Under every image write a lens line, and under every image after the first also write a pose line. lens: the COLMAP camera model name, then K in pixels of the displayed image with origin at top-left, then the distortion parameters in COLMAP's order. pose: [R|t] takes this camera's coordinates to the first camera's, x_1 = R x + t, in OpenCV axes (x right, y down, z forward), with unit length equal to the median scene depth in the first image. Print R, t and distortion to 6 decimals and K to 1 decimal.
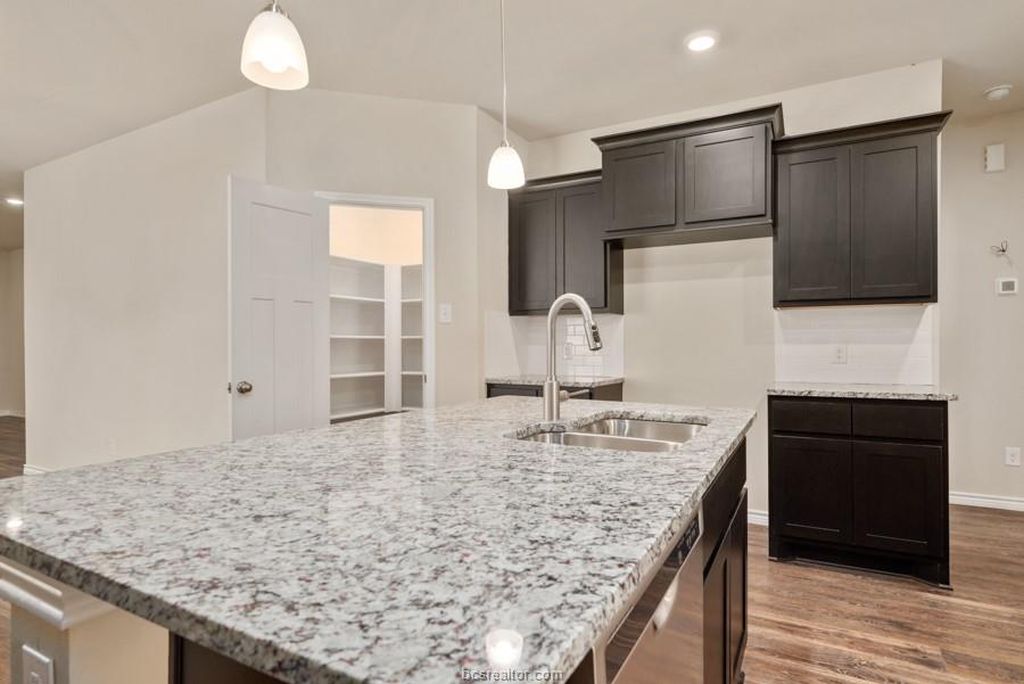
lens RADIAL K [[544.7, 0, 516.7], [0, 544.7, 343.3], [0, 0, 1]] dist [0.000563, 0.001011]
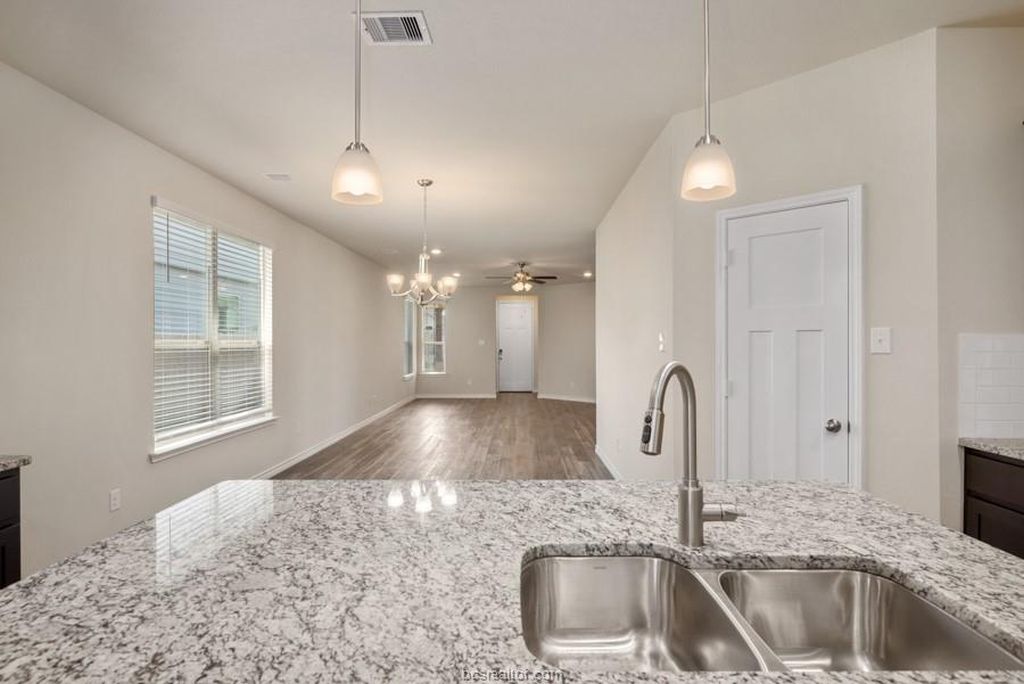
lens RADIAL K [[544.7, 0, 516.7], [0, 544.7, 343.3], [0, 0, 1]] dist [0.000563, 0.001011]
pose [[0.479265, 0.006019, -0.877650, 1.369647], [0.000876, 0.999973, 0.007336, -0.281625], [0.877670, -0.004285, 0.479247, 1.193451]]
